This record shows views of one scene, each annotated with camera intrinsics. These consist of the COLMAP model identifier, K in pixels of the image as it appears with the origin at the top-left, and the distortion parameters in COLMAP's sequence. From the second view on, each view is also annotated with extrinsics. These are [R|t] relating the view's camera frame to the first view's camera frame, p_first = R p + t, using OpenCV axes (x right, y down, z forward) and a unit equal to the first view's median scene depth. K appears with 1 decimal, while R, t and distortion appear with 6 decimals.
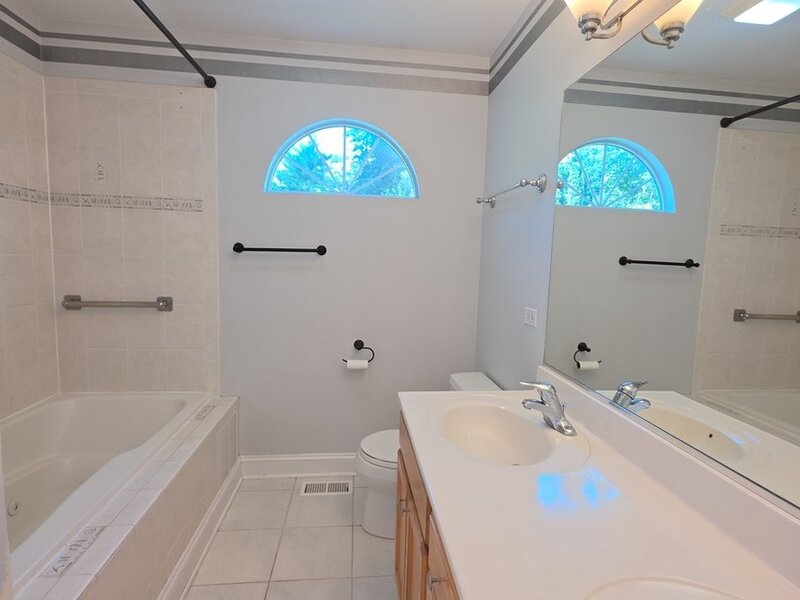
lens RADIAL K [[427.8, 0, 404.1], [0, 427.8, 301.5], [0, 0, 1]] dist [0.016748, -0.007625]
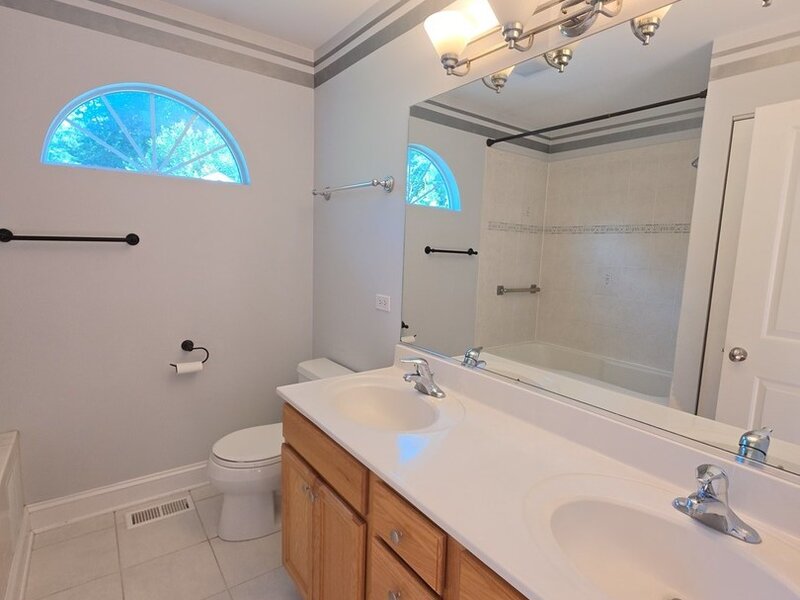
lens RADIAL K [[427.8, 0, 404.1], [0, 427.8, 301.5], [0, 0, 1]] dist [0.016748, -0.007625]
pose [[0.867043, -0.065259, 0.493941, -0.164978], [0.046407, 0.997653, 0.050348, -0.016518], [-0.496068, -0.020732, 0.868036, -0.004141]]
